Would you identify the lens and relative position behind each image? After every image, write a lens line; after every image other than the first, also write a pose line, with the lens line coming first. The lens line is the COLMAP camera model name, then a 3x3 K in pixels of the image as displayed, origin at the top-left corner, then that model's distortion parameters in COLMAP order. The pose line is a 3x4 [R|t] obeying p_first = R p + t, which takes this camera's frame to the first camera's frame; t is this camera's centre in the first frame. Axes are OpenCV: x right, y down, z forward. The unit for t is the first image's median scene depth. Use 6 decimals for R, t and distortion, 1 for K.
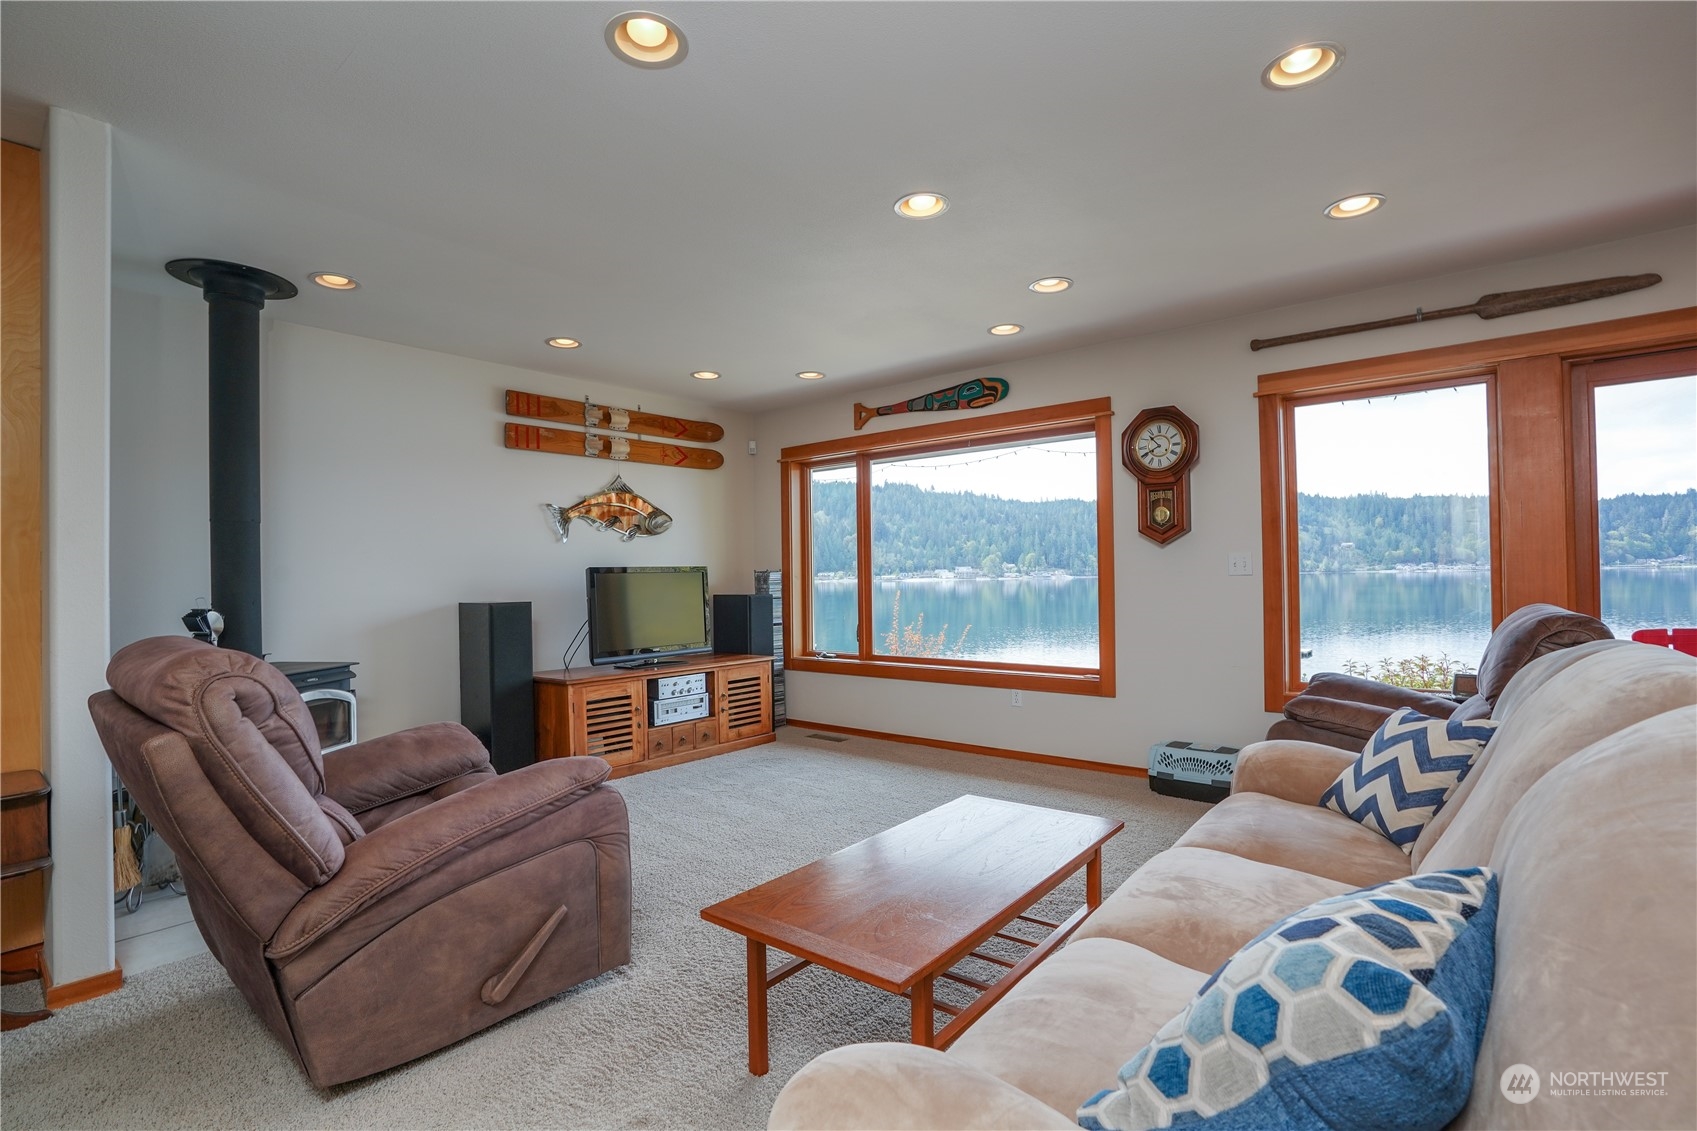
lens RADIAL K [[788.9, 0, 851.9], [0, 788.9, 571.4], [0, 0, 1]] dist [-0.074994, 0.032797]
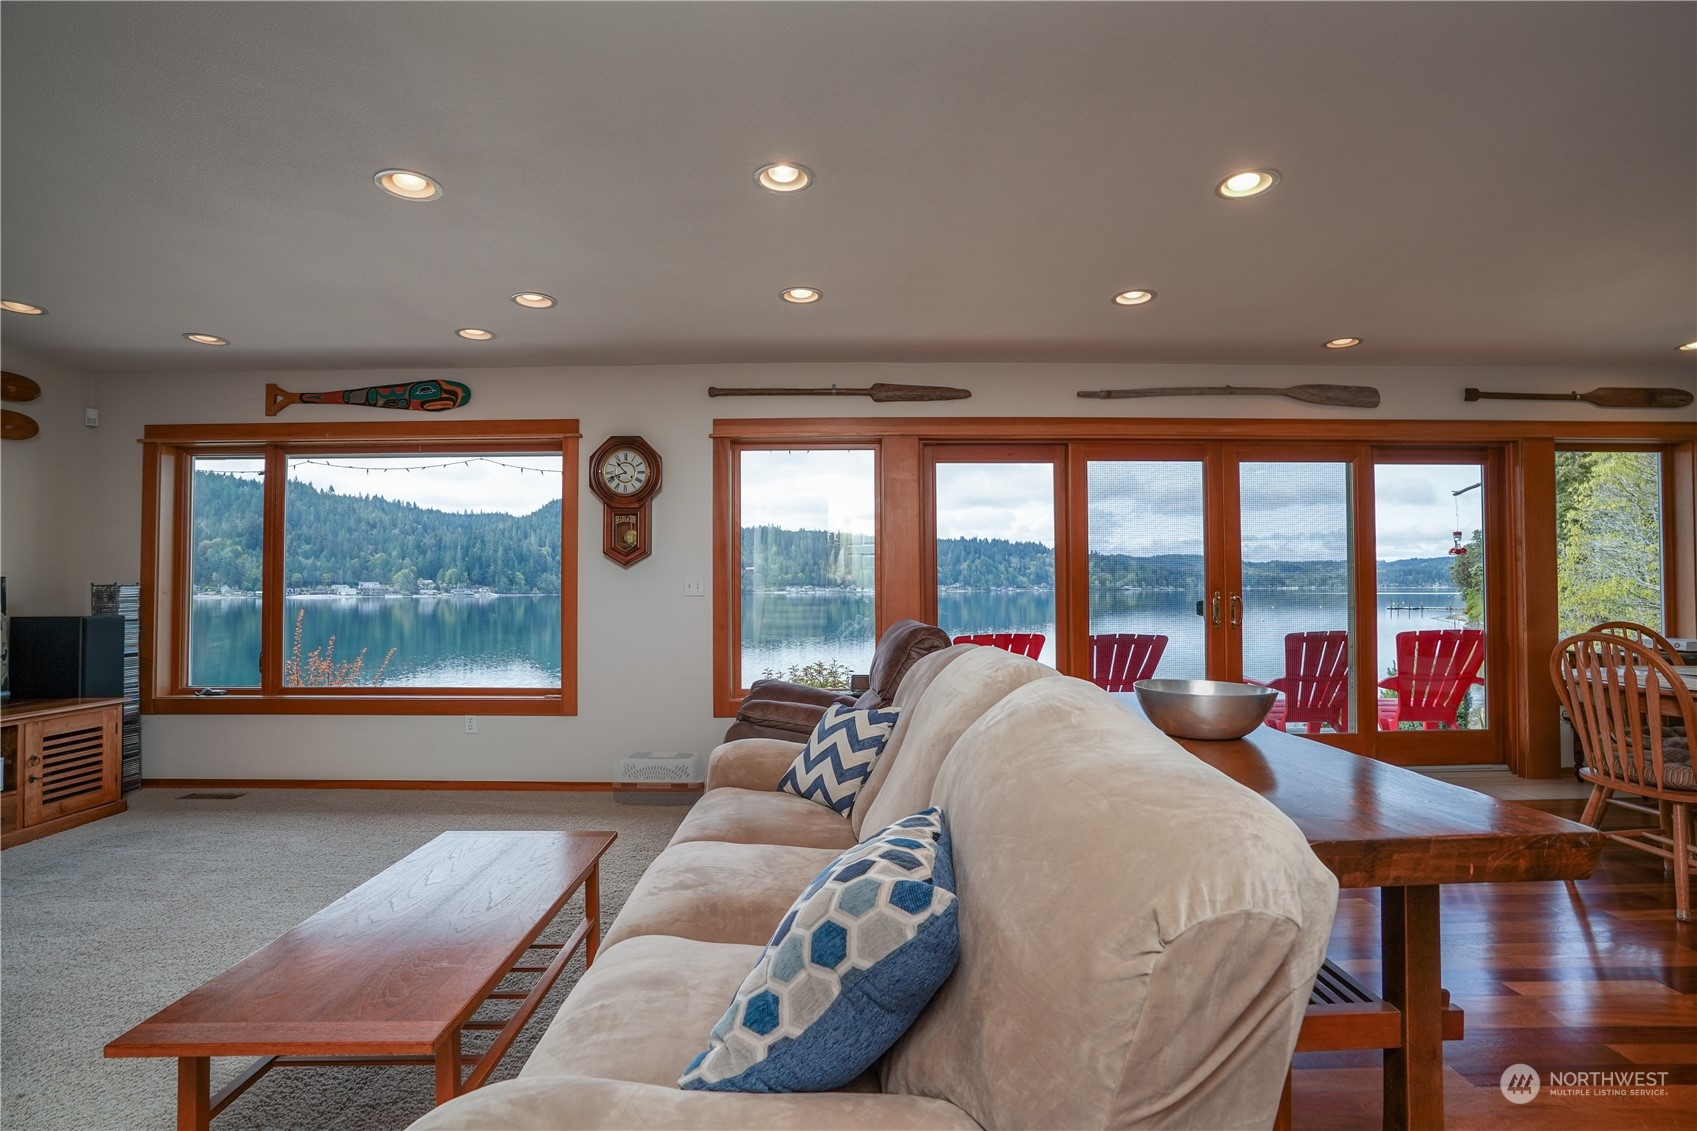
lens RADIAL K [[788.9, 0, 851.9], [0, 788.9, 571.4], [0, 0, 1]] dist [-0.074994, 0.032797]
pose [[0.764009, 0.026555, 0.644659, -0.056729], [-0.011359, 0.999551, -0.027712, -0.001548], [-0.645106, 0.013850, 0.763968, -0.005825]]
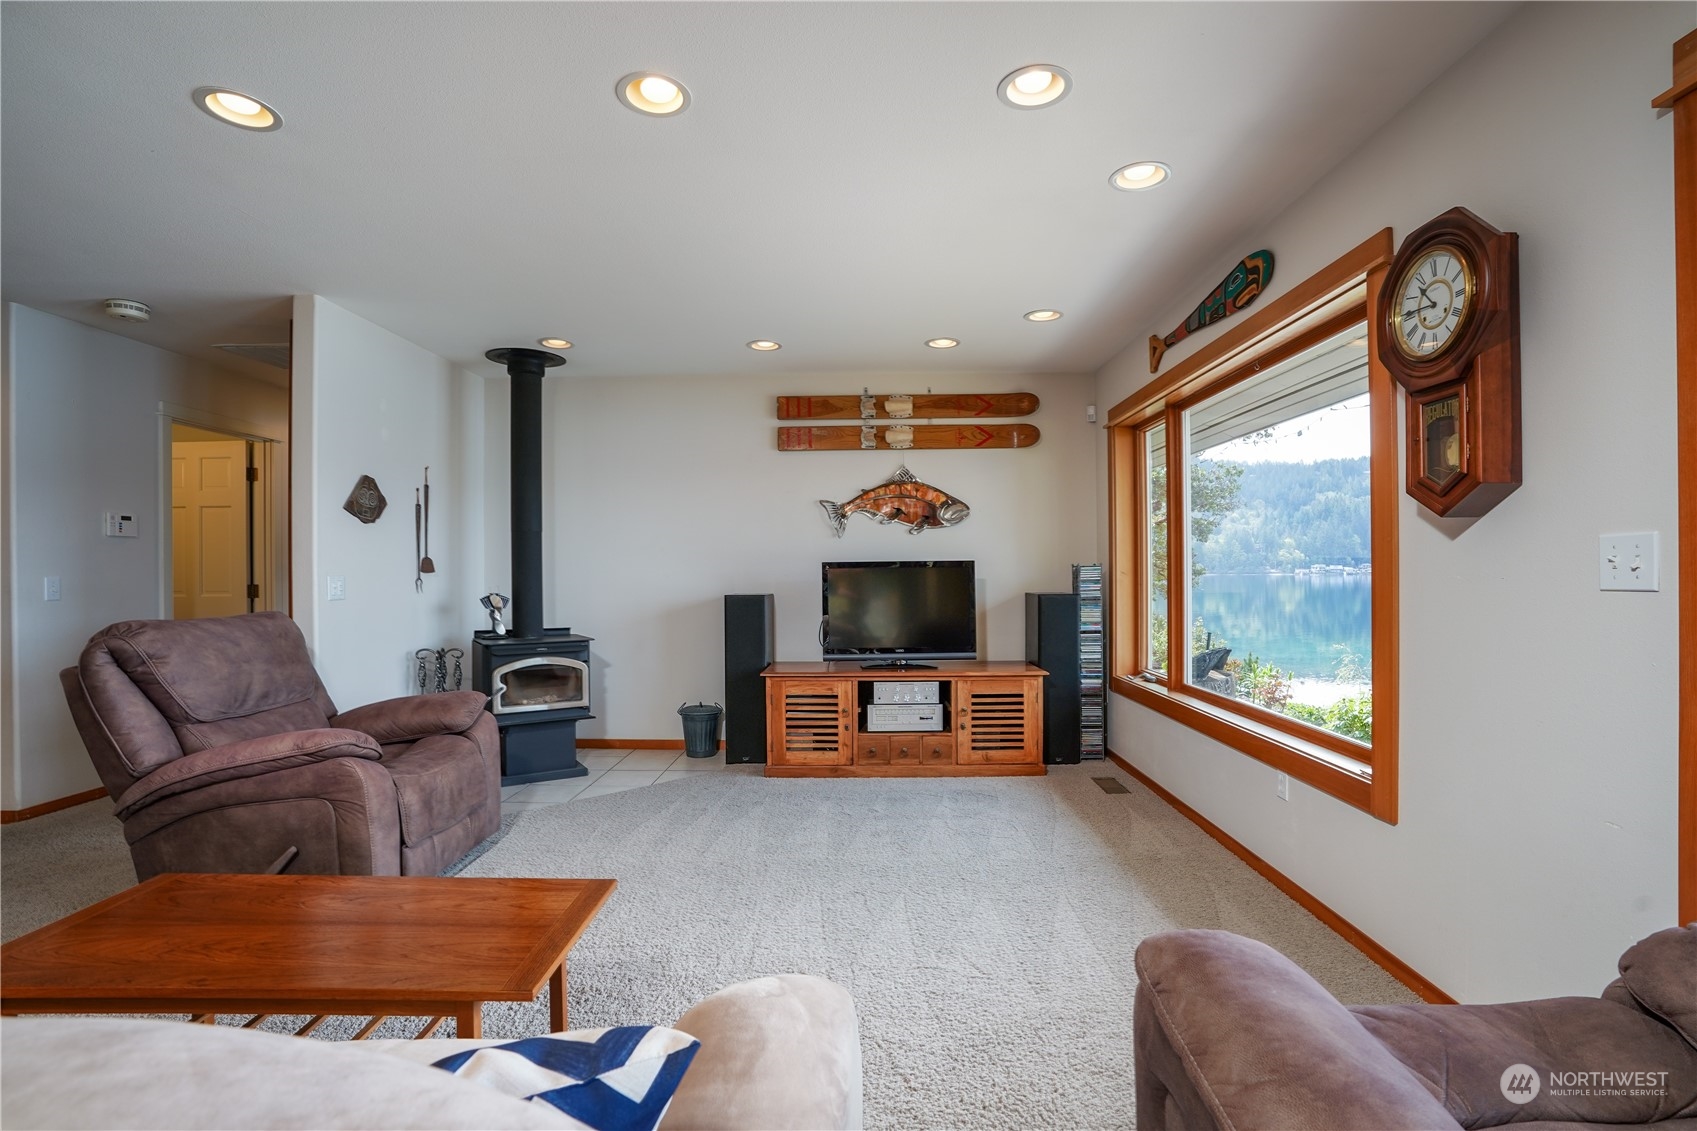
lens RADIAL K [[792.3, 0, 851.8], [0, 792.3, 570.2], [0, 0, 1]] dist [-0.076209, 0.035178]
pose [[0.628283, 0.009276, -0.777930, 0.593871], [0.001610, 0.999911, 0.013223, -0.010409], [0.777984, -0.009560, 0.628212, 0.493540]]
